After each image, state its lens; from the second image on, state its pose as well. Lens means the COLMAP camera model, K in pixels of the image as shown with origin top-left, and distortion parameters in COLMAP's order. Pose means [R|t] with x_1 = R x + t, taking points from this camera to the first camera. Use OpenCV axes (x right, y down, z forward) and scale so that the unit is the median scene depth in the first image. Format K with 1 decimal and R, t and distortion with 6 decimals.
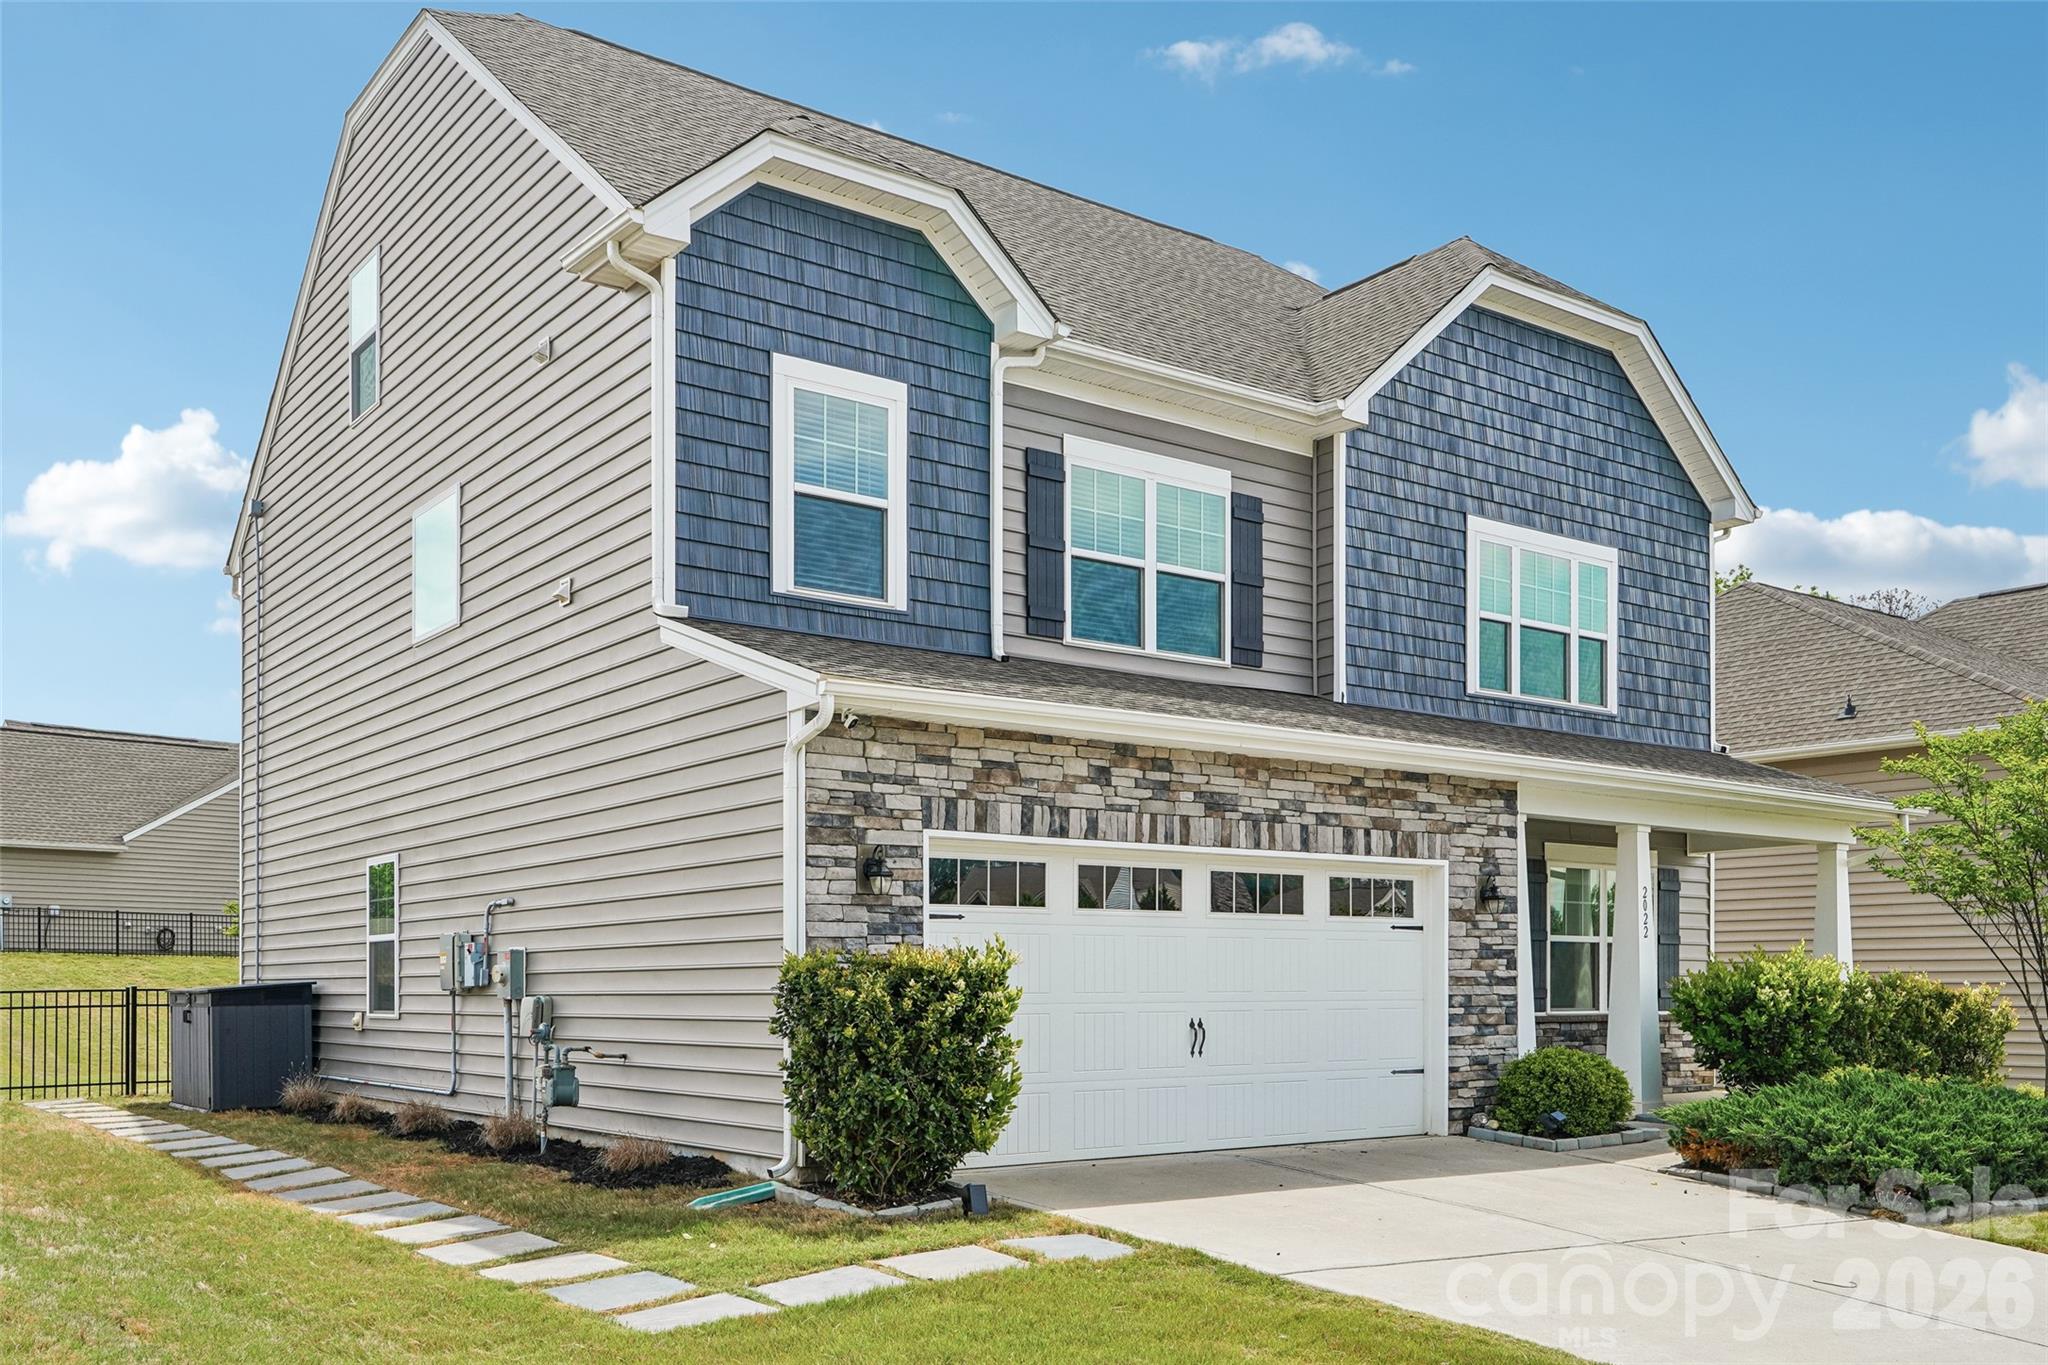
lens RADIAL K [[1740.0, 0, 957.6], [0, 1740.0, 993.3], [0, 0, 1]] dist [0.005273, 0.003163]
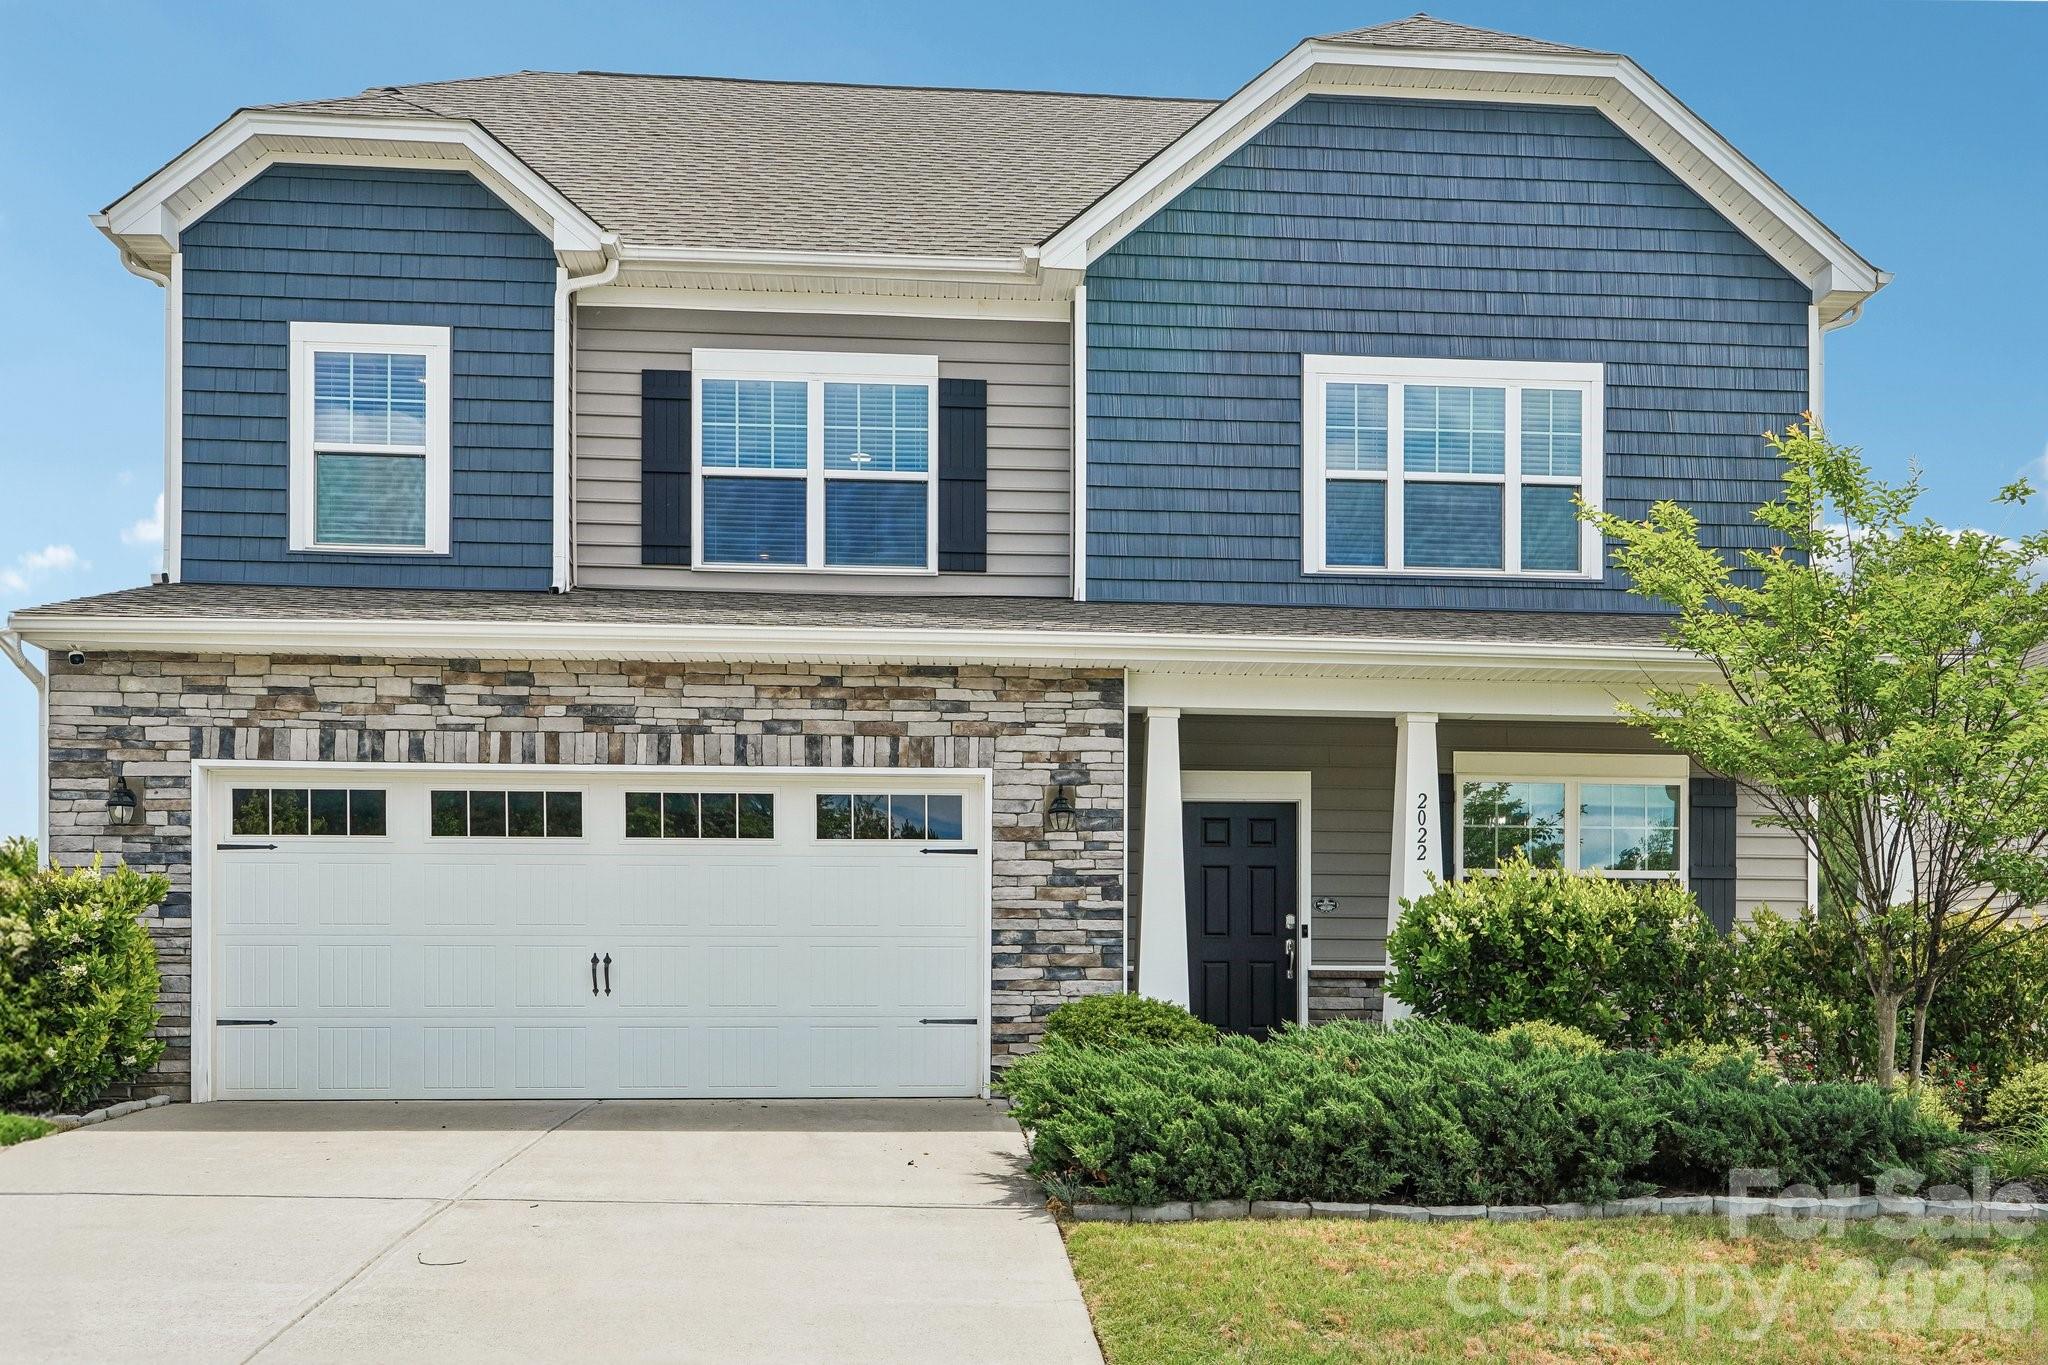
lens RADIAL K [[1740.0, 0, 1080.0], [0, 1740.0, 992.0], [0, 0, 1]] dist [0.005273, 0.003163]
pose [[0.866832, -0.006957, -0.498552, 0.775295], [-0.002280, 0.999837, -0.017917, 0.048108], [0.498595, 0.016668, 0.866675, 0.318612]]
